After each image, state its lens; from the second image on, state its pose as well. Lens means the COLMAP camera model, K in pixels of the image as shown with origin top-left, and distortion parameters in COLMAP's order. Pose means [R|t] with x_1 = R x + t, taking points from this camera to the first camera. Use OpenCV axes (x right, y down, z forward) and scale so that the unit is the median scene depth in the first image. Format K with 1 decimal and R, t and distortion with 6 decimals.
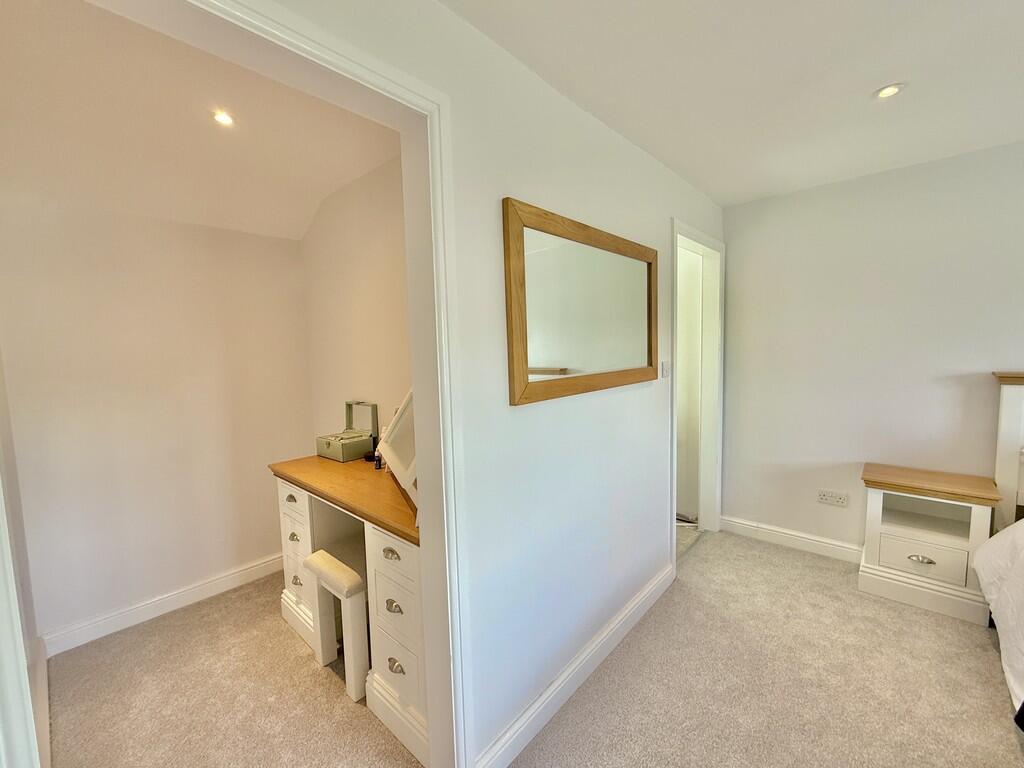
lens RADIAL K [[430.0, 0, 511.4], [0, 430.0, 381.8], [0, 0, 1]] dist [0.000085, -0.000132]
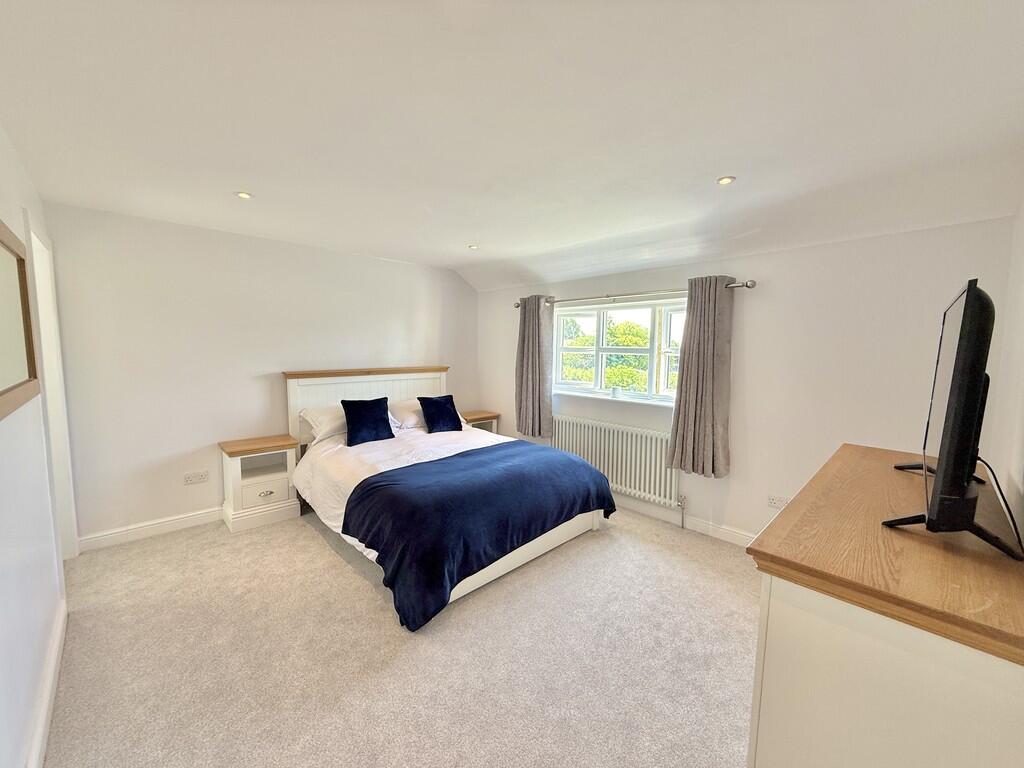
lens RADIAL K [[406.9, 0, 511.0], [0, 406.9, 385.4], [0, 0, 1]] dist [0.004388, -0.000213]
pose [[0.071692, -0.065778, 0.995255, -0.418999], [0.071317, 0.995607, 0.060664, -0.003447], [-0.994874, 0.066630, 0.076068, -0.021421]]
